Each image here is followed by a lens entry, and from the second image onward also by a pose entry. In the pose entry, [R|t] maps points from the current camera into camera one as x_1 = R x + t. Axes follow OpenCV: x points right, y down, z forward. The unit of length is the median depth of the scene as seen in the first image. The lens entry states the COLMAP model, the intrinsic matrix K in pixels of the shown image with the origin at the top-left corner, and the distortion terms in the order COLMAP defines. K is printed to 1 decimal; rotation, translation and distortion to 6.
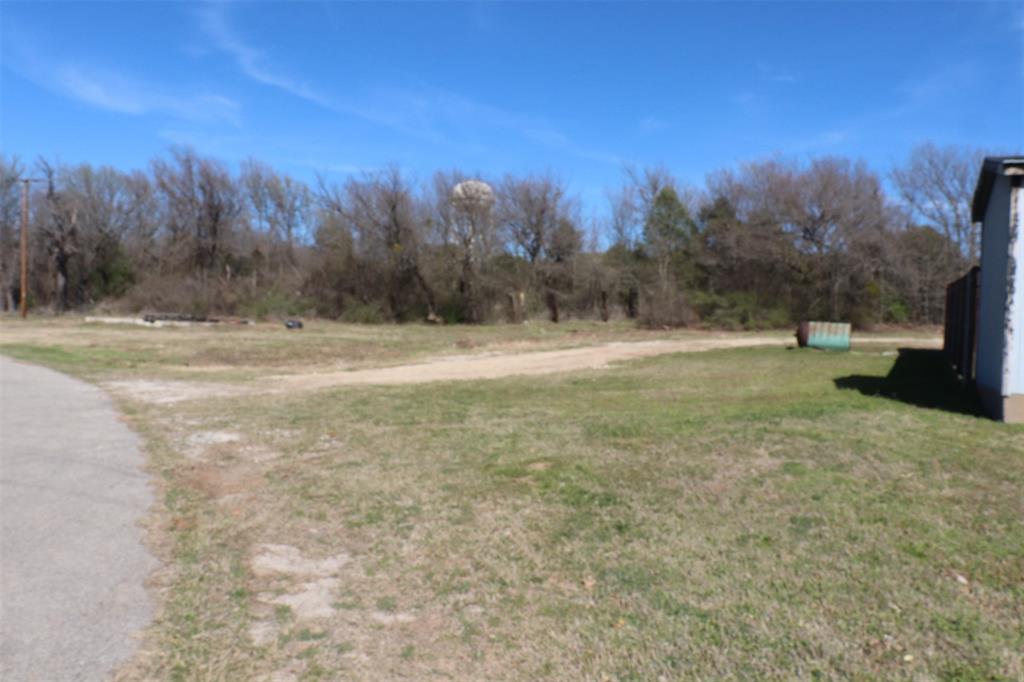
lens RADIAL K [[806.4, 0, 513.3], [0, 806.4, 350.2], [0, 0, 1]] dist [-0.185783, 0.155047]
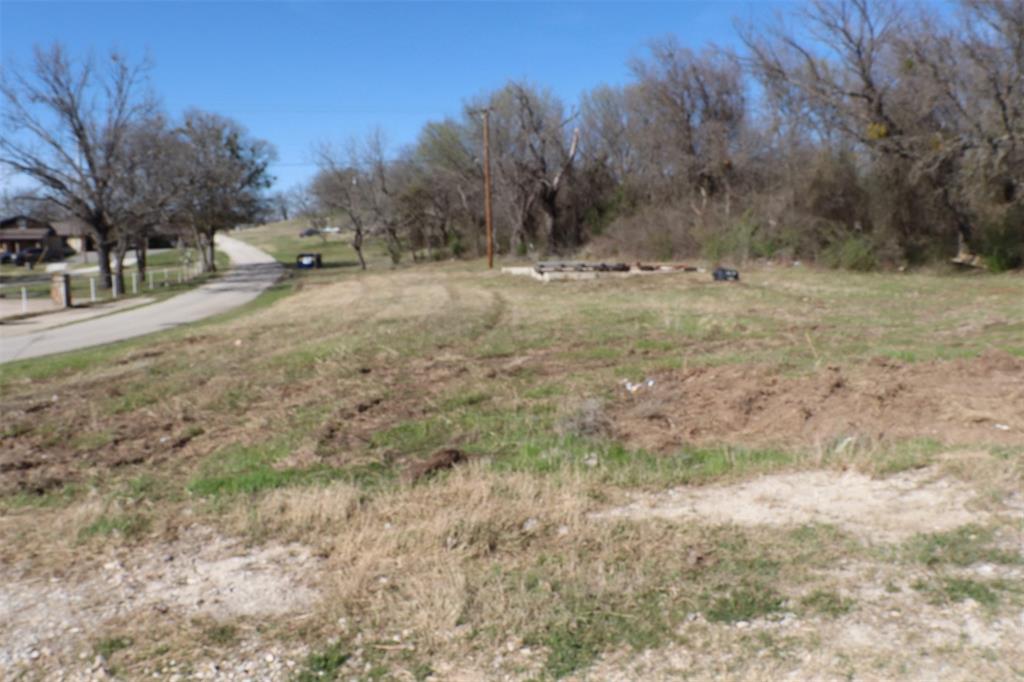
lens RADIAL K [[806.4, 0, 513.3], [0, 806.4, 350.2], [0, 0, 1]] dist [-0.185783, 0.155047]
pose [[0.686471, 0.049714, -0.725456, 0.066057], [0.014120, 0.996561, 0.081653, -0.026145], [0.727020, -0.066296, 0.683408, 0.442020]]
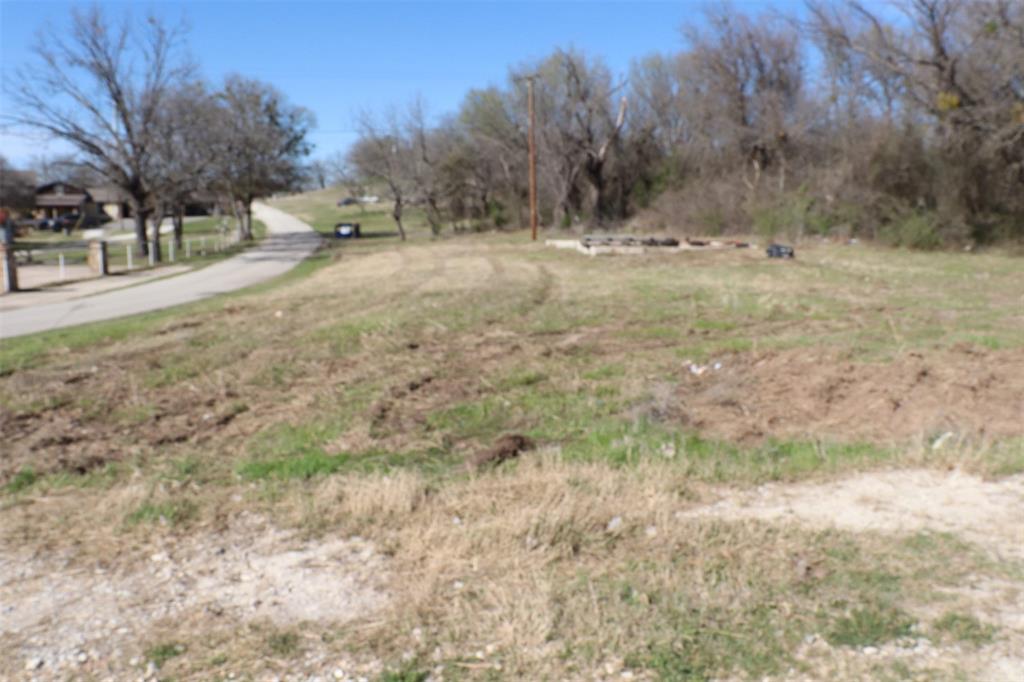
lens RADIAL K [[823.5, 0, 514.4], [0, 823.5, 347.8], [0, 0, 1]] dist [-0.182699, 0.162494]
pose [[0.651300, 0.082929, -0.754275, 0.059211], [0.000083, 0.994002, 0.109358, -0.026335], [0.758821, -0.071287, 0.647387, 0.442708]]
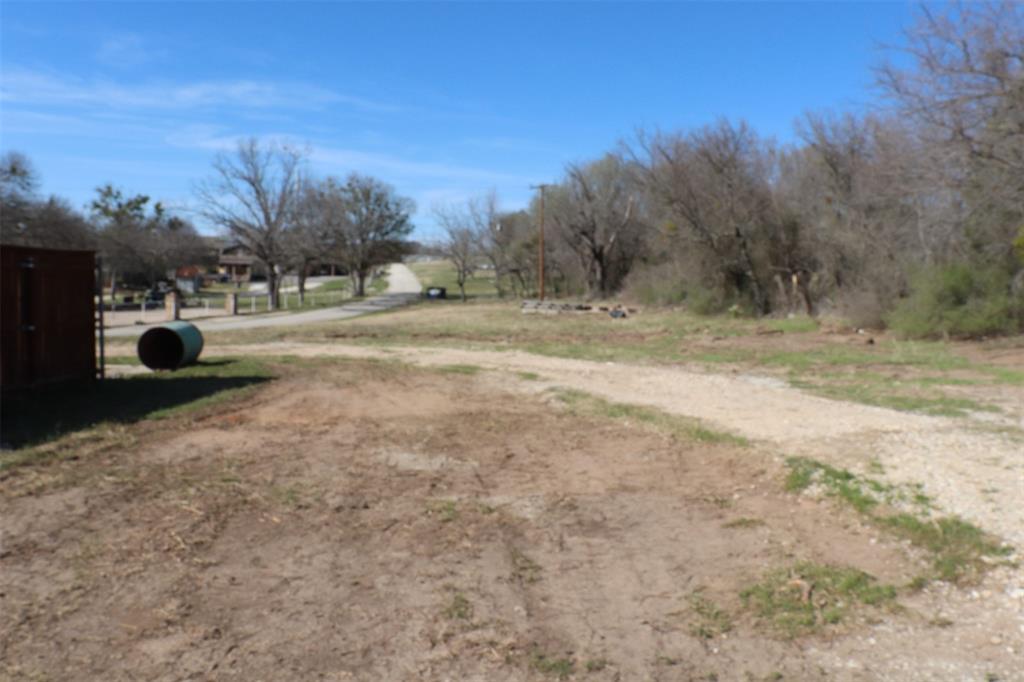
lens RADIAL K [[806.4, 0, 513.3], [0, 806.4, 350.2], [0, 0, 1]] dist [-0.185783, 0.155047]
pose [[0.483719, 0.052865, -0.873625, 0.485545], [-0.039189, 0.998481, 0.038722, -0.021361], [0.874346, 0.015506, 0.485056, 0.429847]]
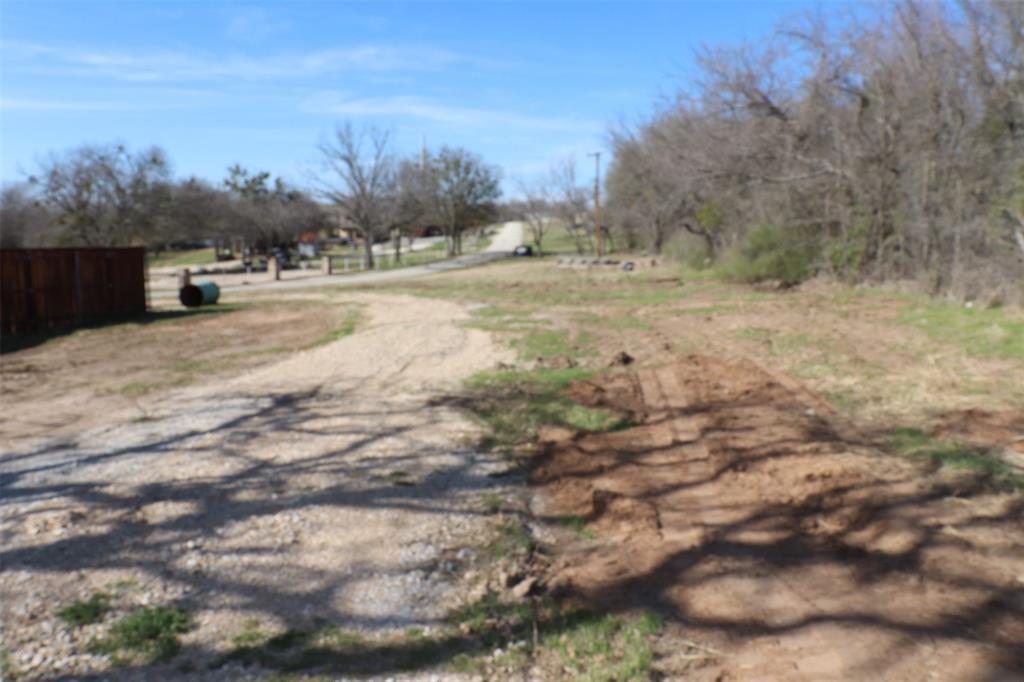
lens RADIAL K [[806.4, 0, 513.3], [0, 806.4, 350.2], [0, 0, 1]] dist [-0.185783, 0.155047]
pose [[0.325256, 0.099692, -0.940356, 0.716883], [-0.018715, 0.994911, 0.099002, -0.025376], [0.945441, -0.014602, 0.325467, 0.483735]]
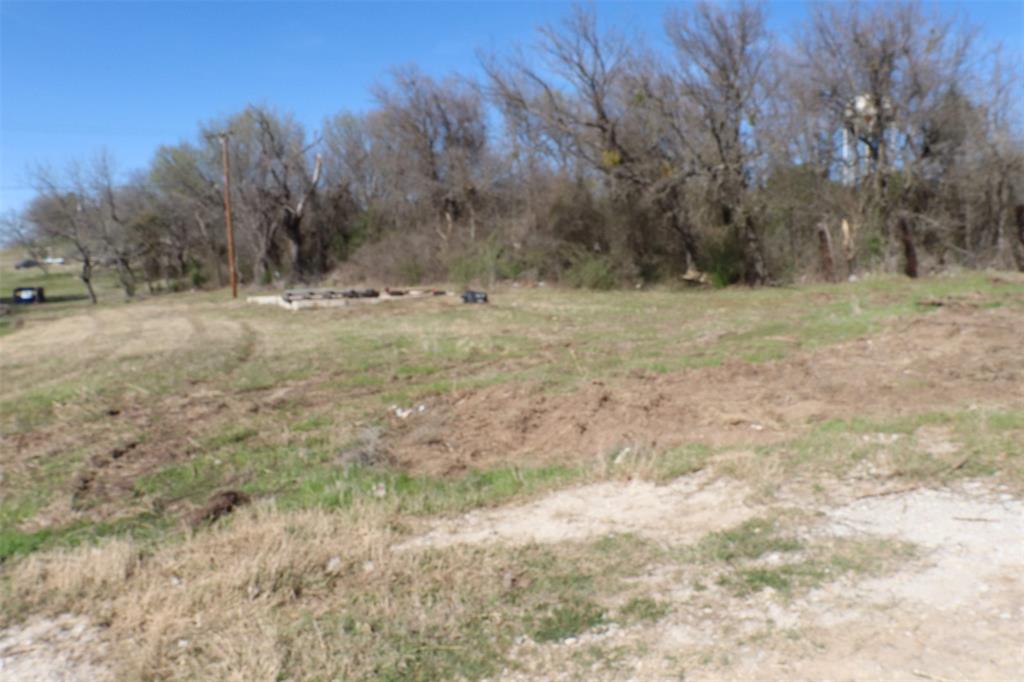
lens RADIAL K [[806.4, 0, 513.3], [0, 806.4, 350.2], [0, 0, 1]] dist [-0.185783, 0.155047]
pose [[0.876990, -0.007805, -0.480445, 0.061706], [0.041143, 0.997416, 0.058897, -0.026268], [0.478744, -0.071419, 0.875045, 0.440550]]
